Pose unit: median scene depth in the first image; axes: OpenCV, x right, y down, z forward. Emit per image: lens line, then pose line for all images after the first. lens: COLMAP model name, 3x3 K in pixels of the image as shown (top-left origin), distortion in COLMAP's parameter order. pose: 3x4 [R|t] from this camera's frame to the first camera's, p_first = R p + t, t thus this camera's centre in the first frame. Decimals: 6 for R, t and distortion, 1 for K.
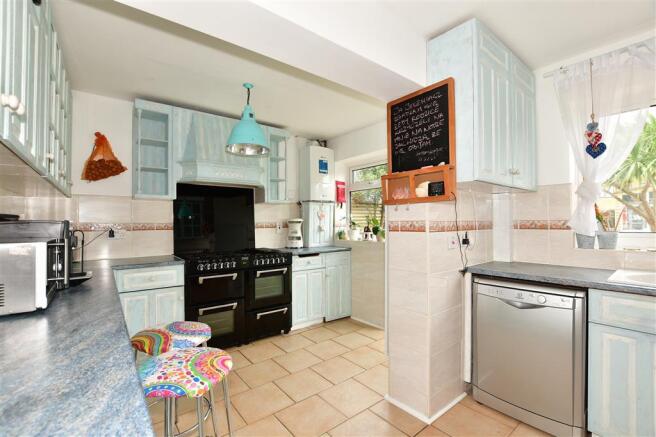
lens RADIAL K [[297.1, 0, 328.0], [0, 297.1, 218.5], [0, 0, 1]] dist [-0.010826, -0.000118]
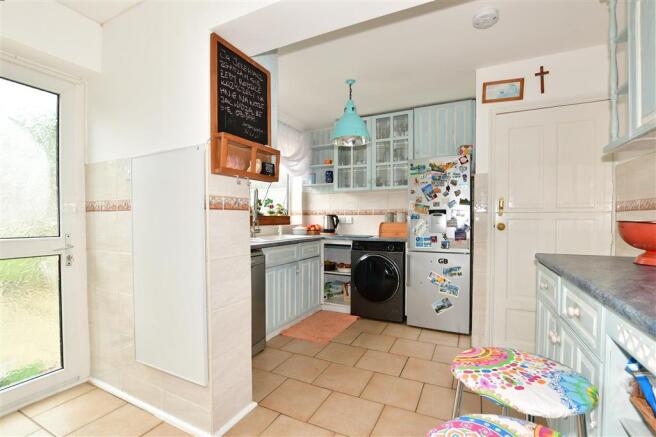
lens RADIAL K [[297.1, 0, 328.0], [0, 297.1, 218.5], [0, 0, 1]] dist [-0.010826, -0.000118]
pose [[-0.423915, -0.001326, 0.905701, -0.625264], [-0.012444, 0.999913, -0.004361, 0.071080], [-0.905616, -0.013119, -0.423895, 1.146993]]
